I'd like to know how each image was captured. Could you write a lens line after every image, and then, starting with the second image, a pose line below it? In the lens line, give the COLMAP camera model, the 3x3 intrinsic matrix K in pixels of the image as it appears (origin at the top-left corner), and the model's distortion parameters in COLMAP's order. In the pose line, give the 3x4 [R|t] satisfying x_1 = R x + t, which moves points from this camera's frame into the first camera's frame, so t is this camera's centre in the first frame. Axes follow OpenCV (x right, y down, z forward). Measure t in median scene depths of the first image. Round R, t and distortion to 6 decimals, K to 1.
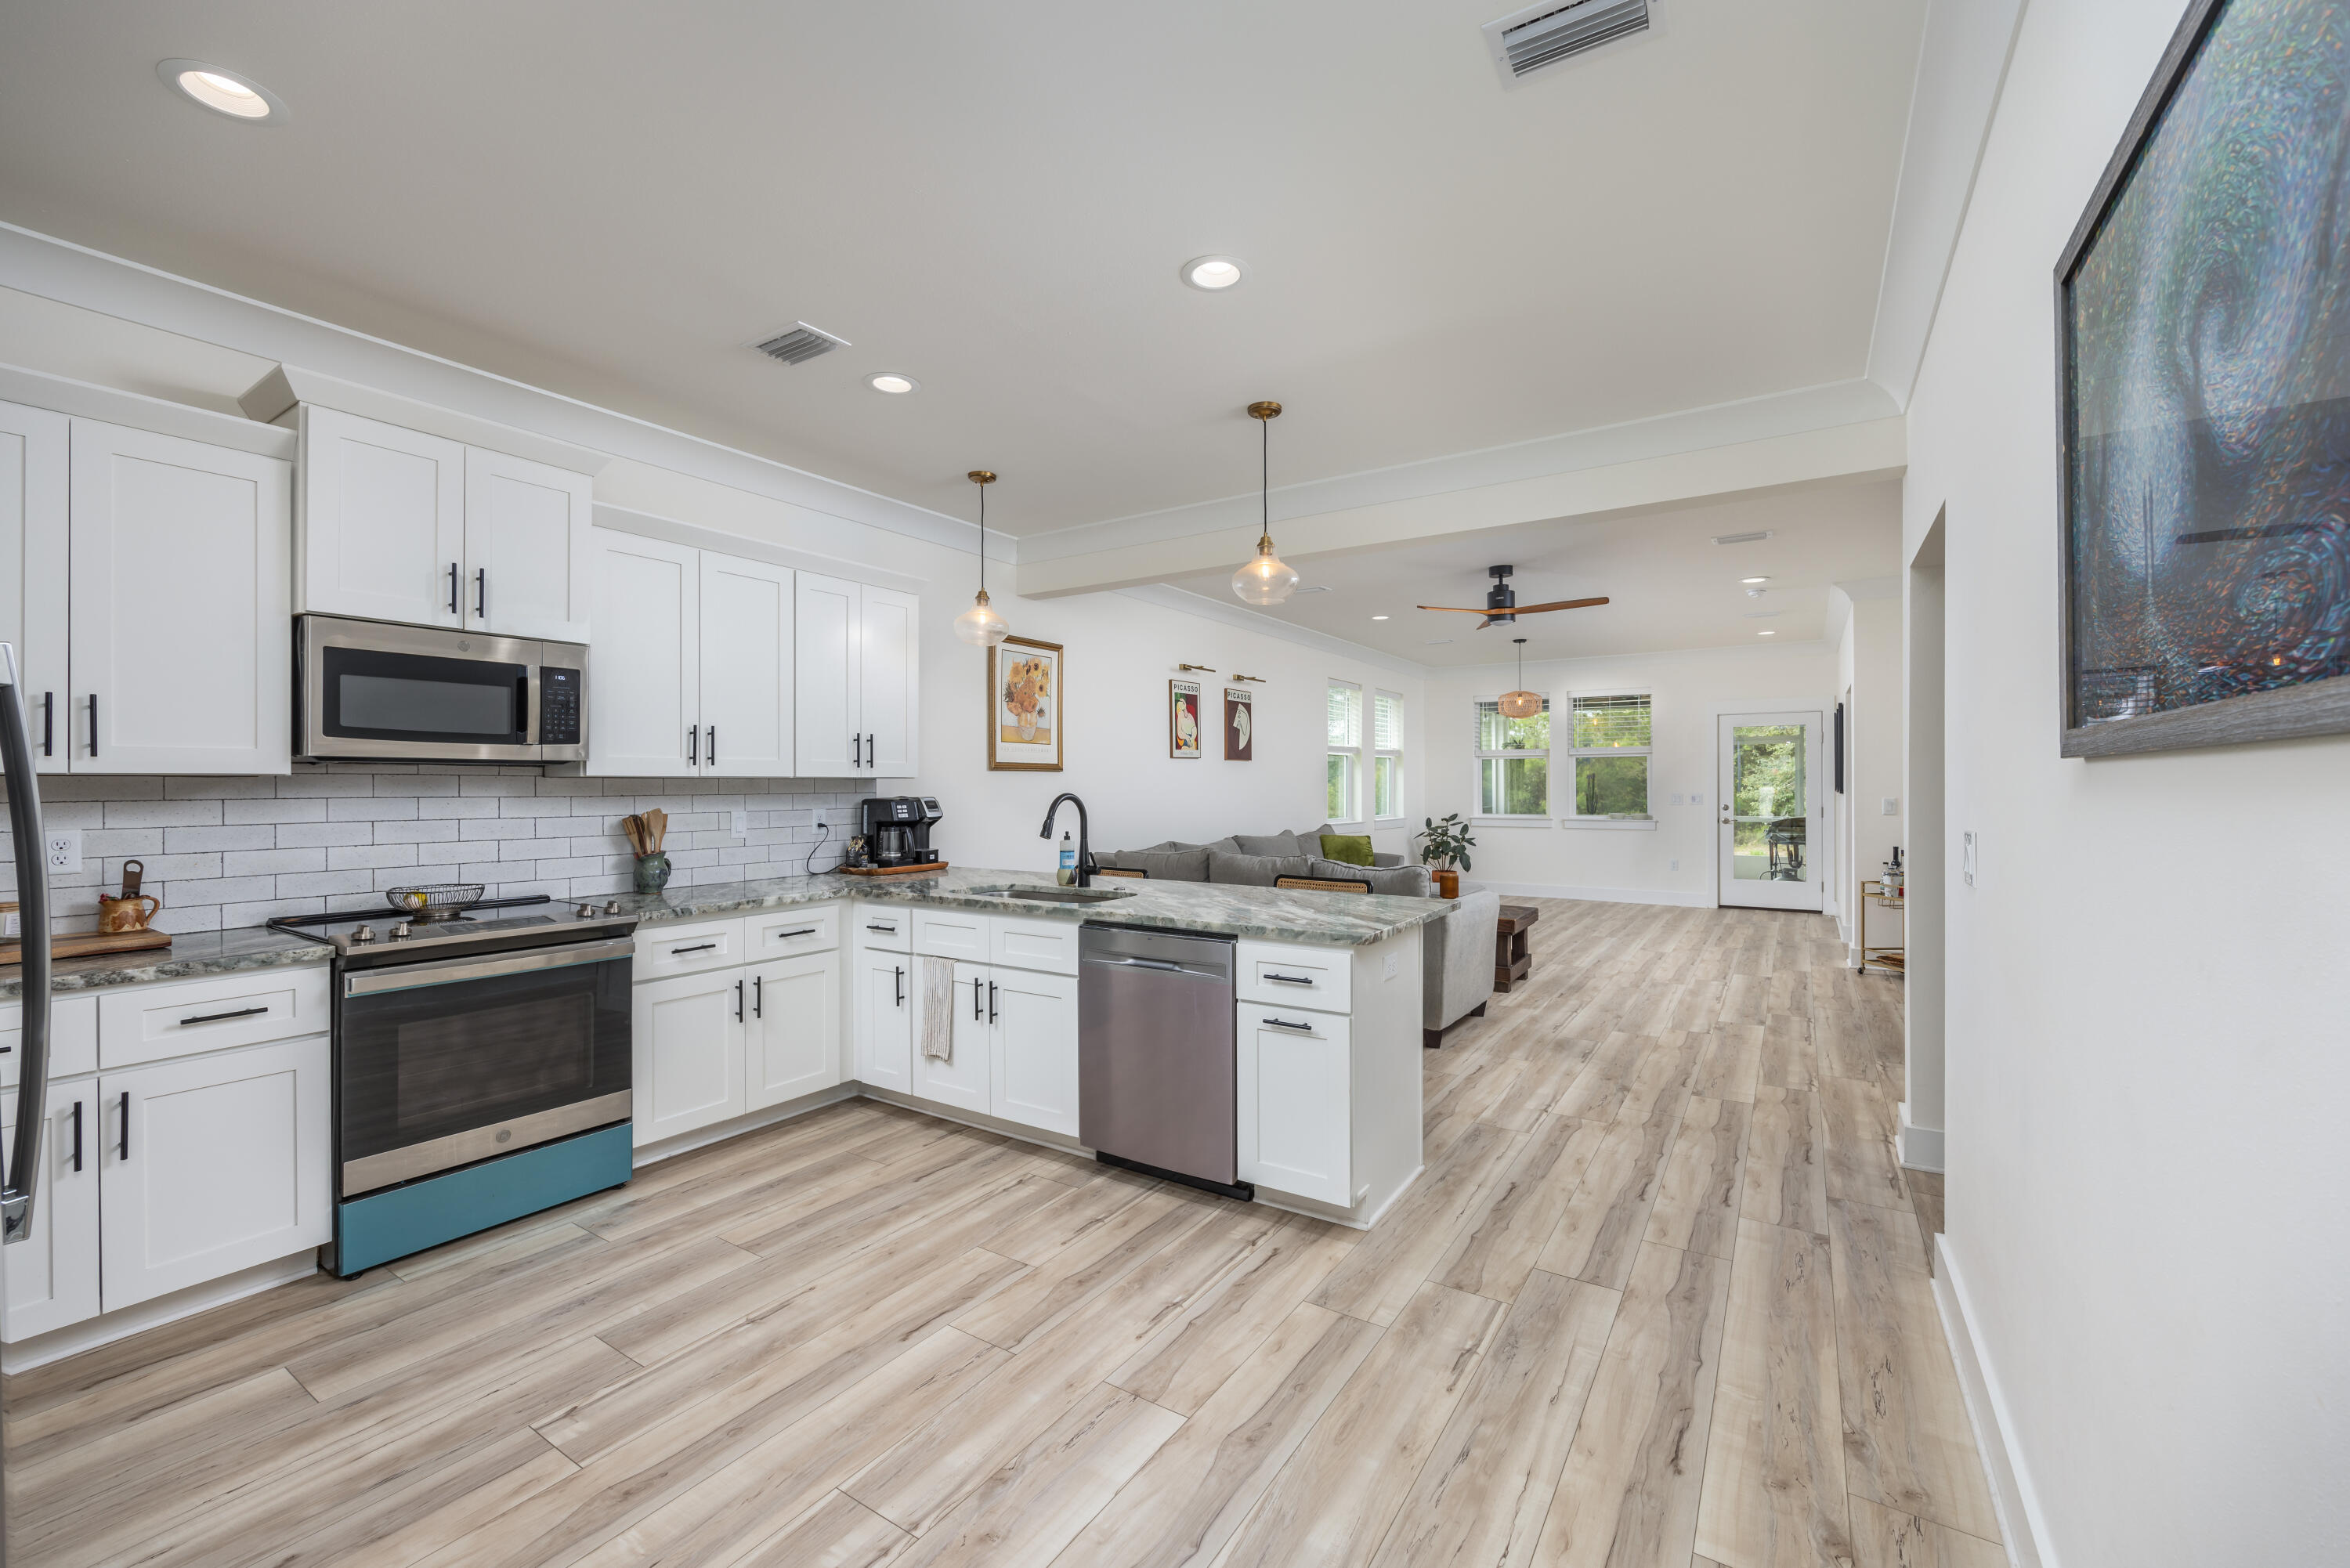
lens RADIAL K [[953.5, 0, 1180.9], [0, 953.5, 786.5], [0, 0, 1]] dist [-0.001707, 0.000088]
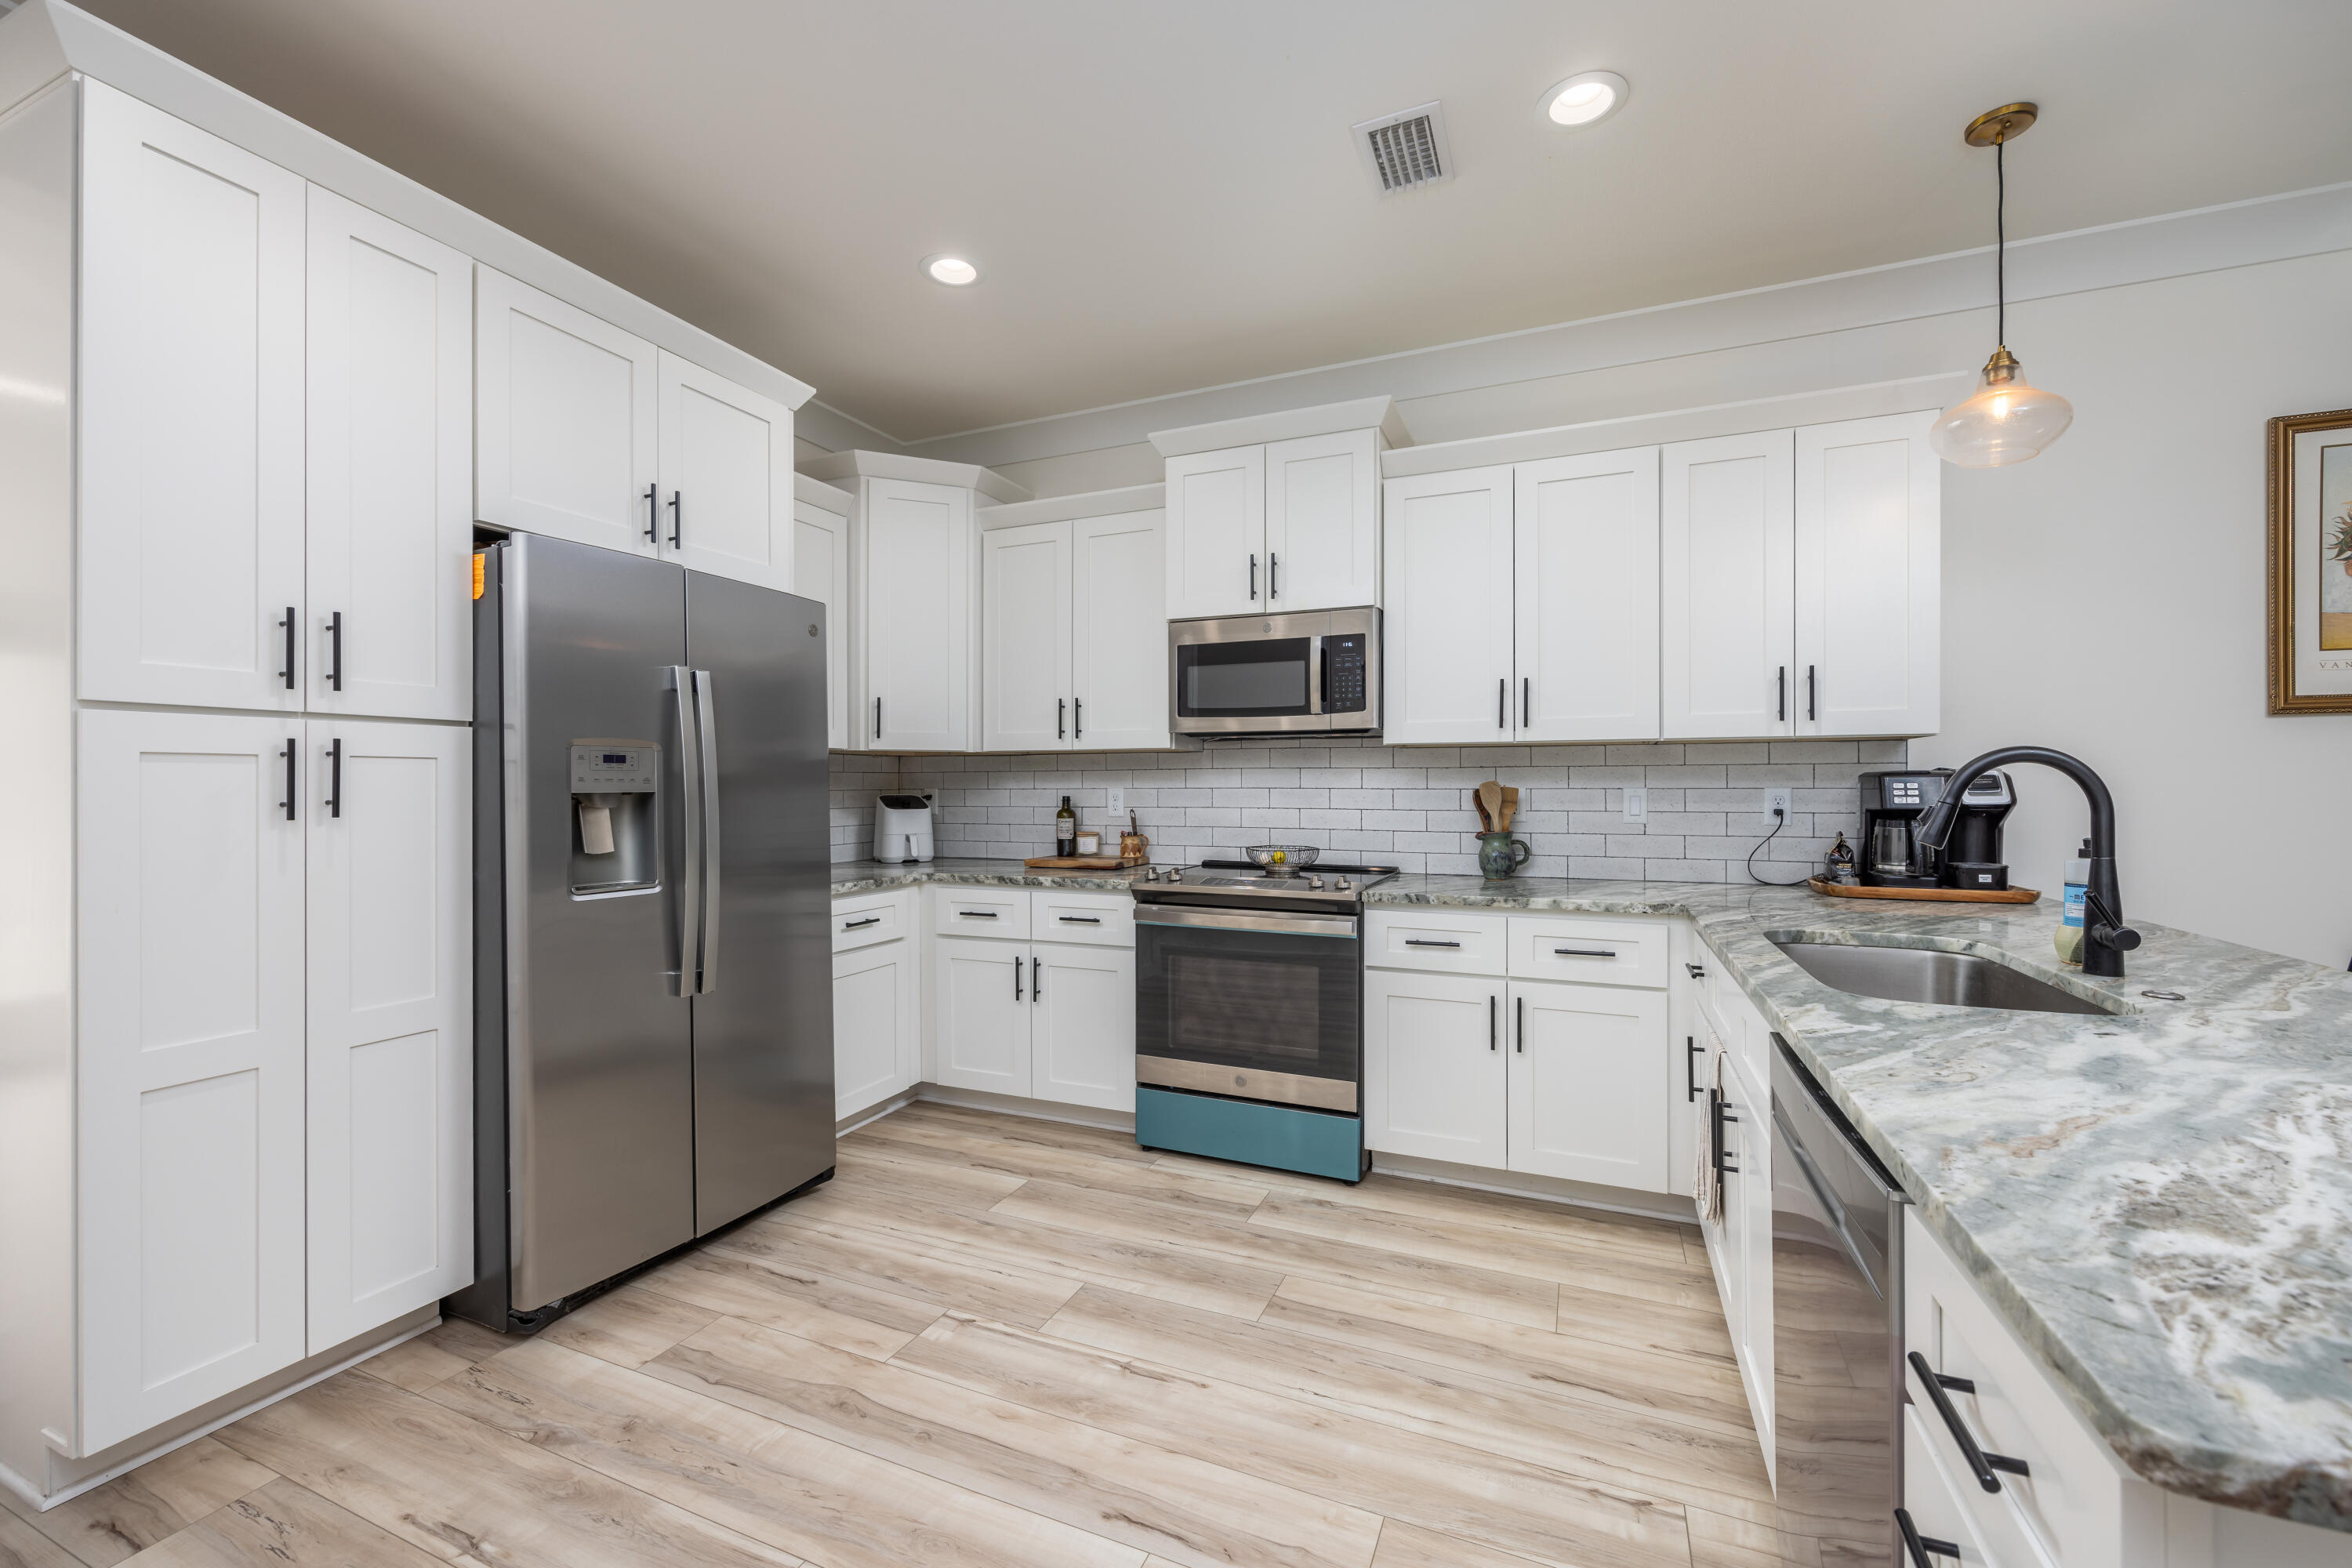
lens RADIAL K [[947.7, 0, 1173.2], [0, 947.7, 783.1], [0, 0, 1]] dist [-0.001641, -0.000112]
pose [[0.163573, 0.001233, -0.986530, 0.238231], [-0.001024, 0.999999, 0.001080, 0.023376], [0.986531, 0.000833, 0.163574, 0.549988]]
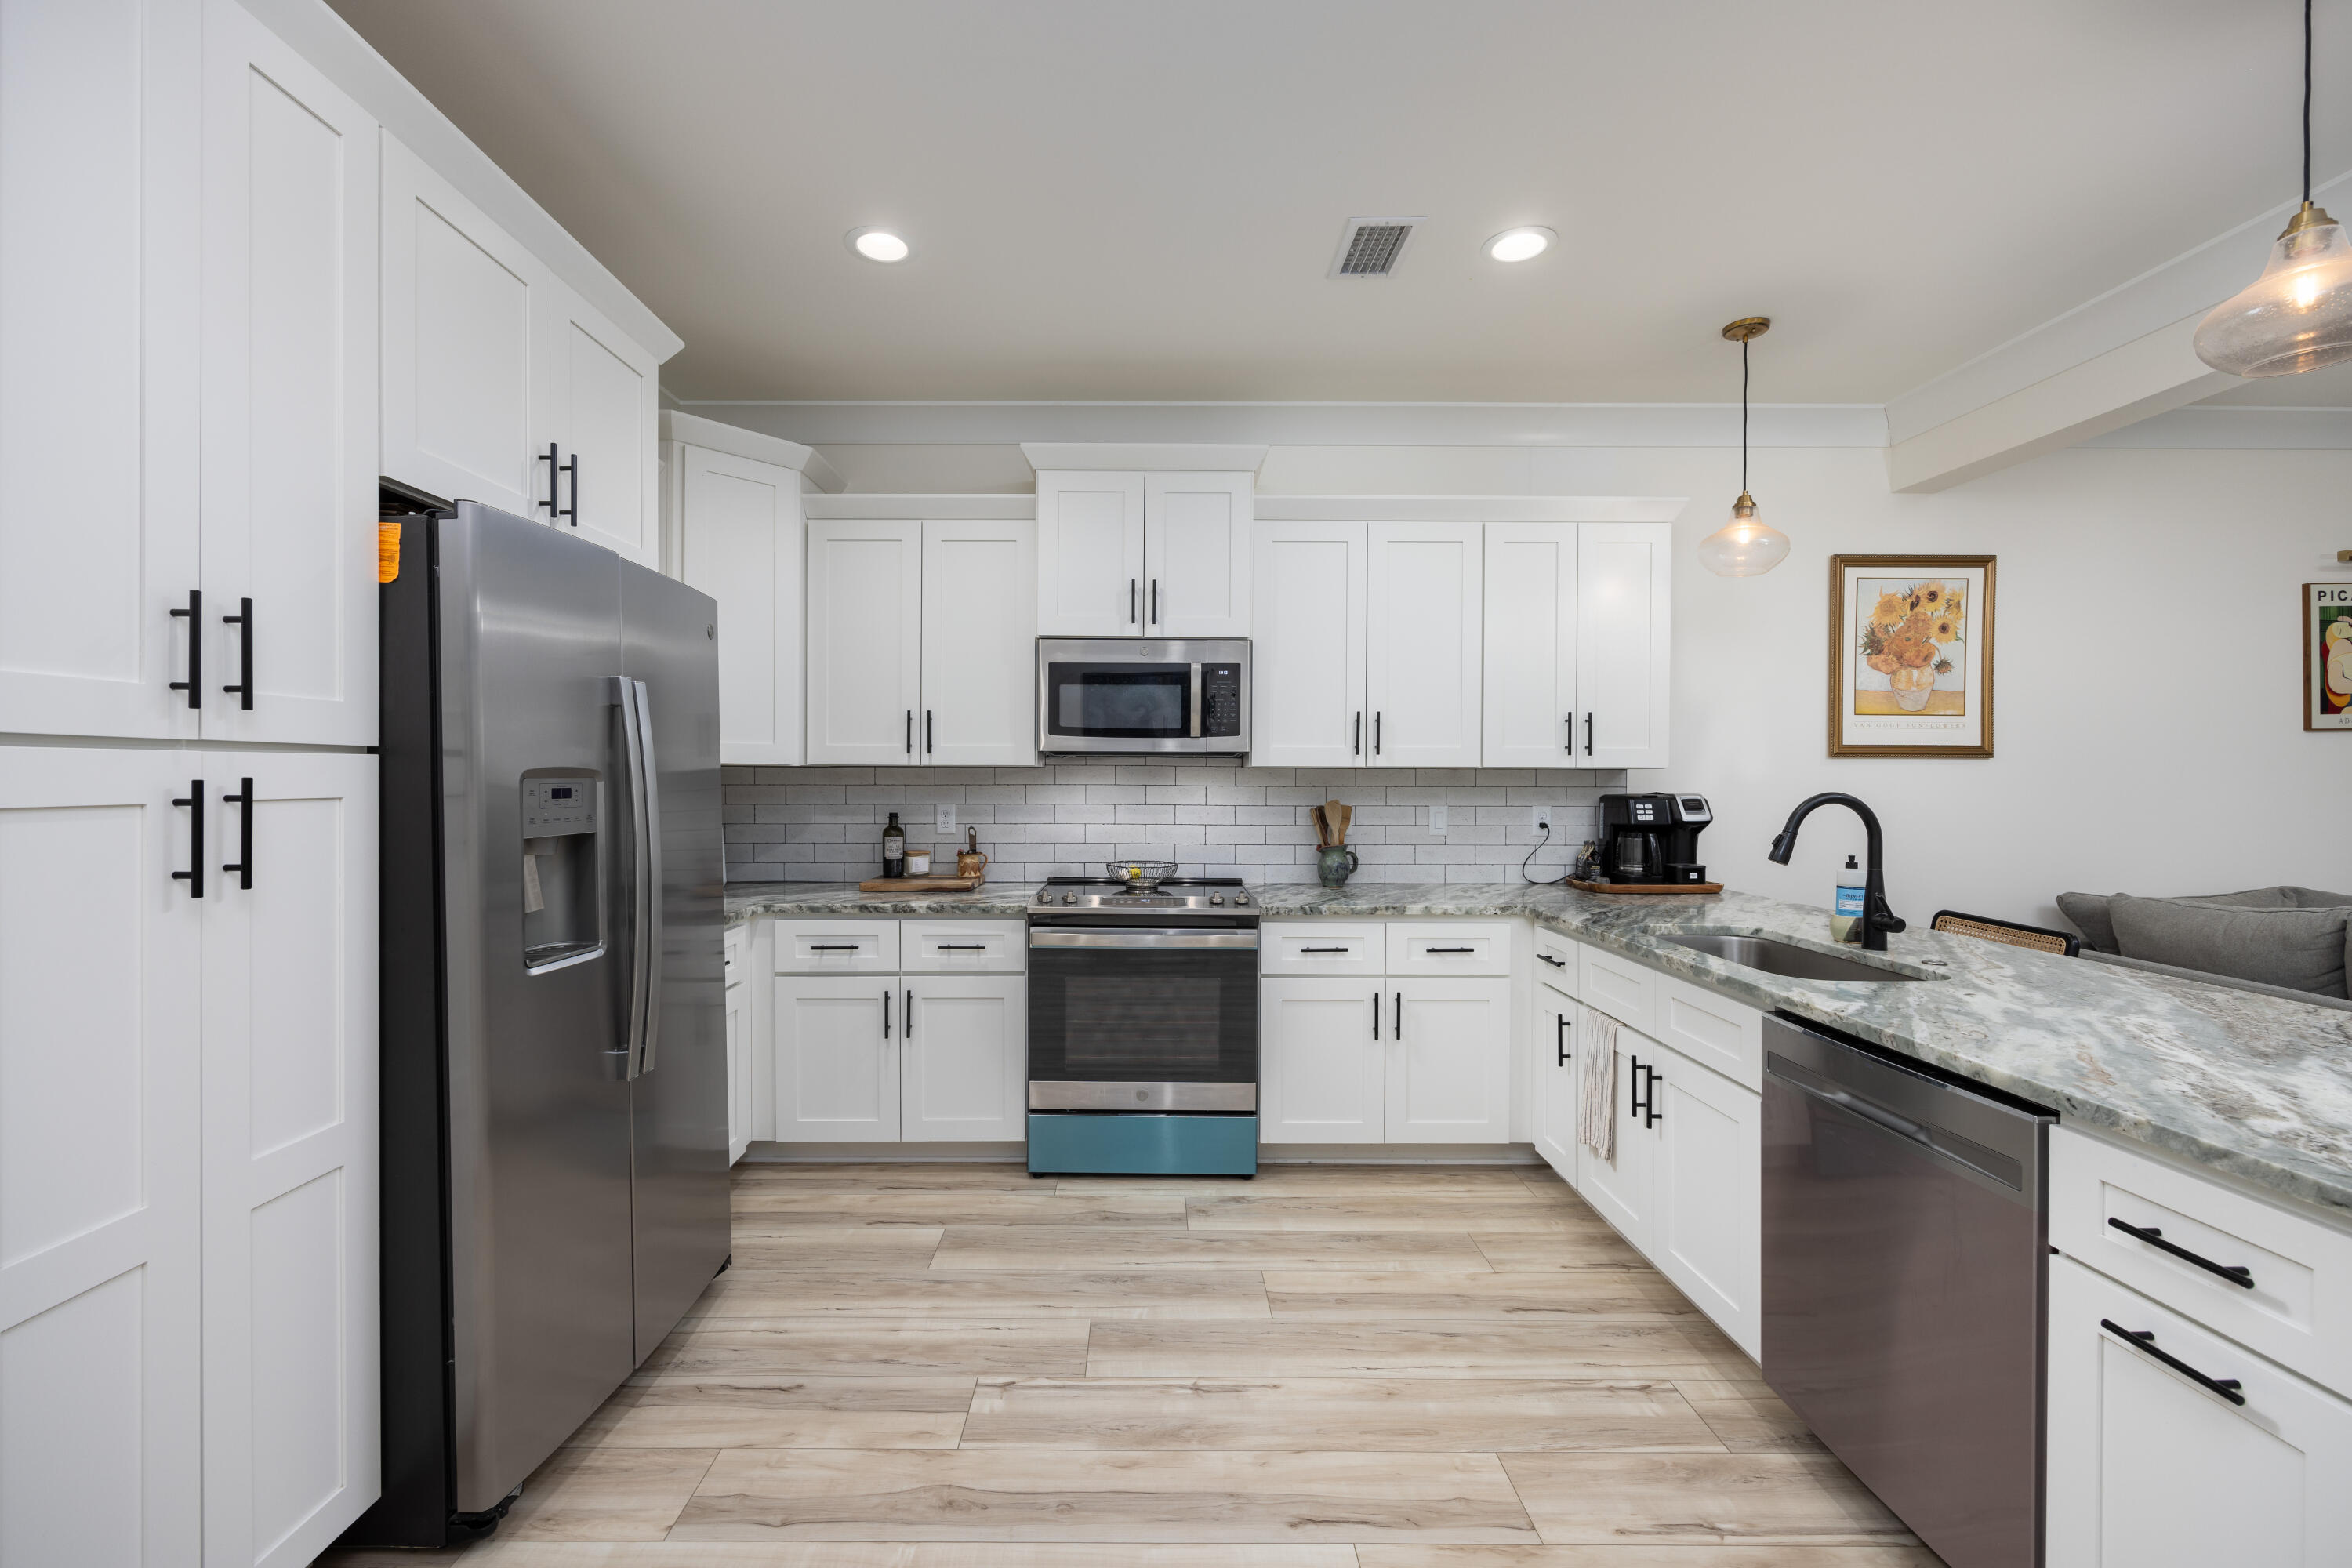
lens RADIAL K [[961.9, 0, 1141.2], [0, 961.9, 780.3], [0, 0, 1]] dist [-0.001634, -0.000250]
pose [[0.542161, 0.009051, -0.840226, 0.158090], [-0.006792, 0.999957, 0.006390, -0.001688], [0.840247, 0.002243, 0.542199, 0.291070]]
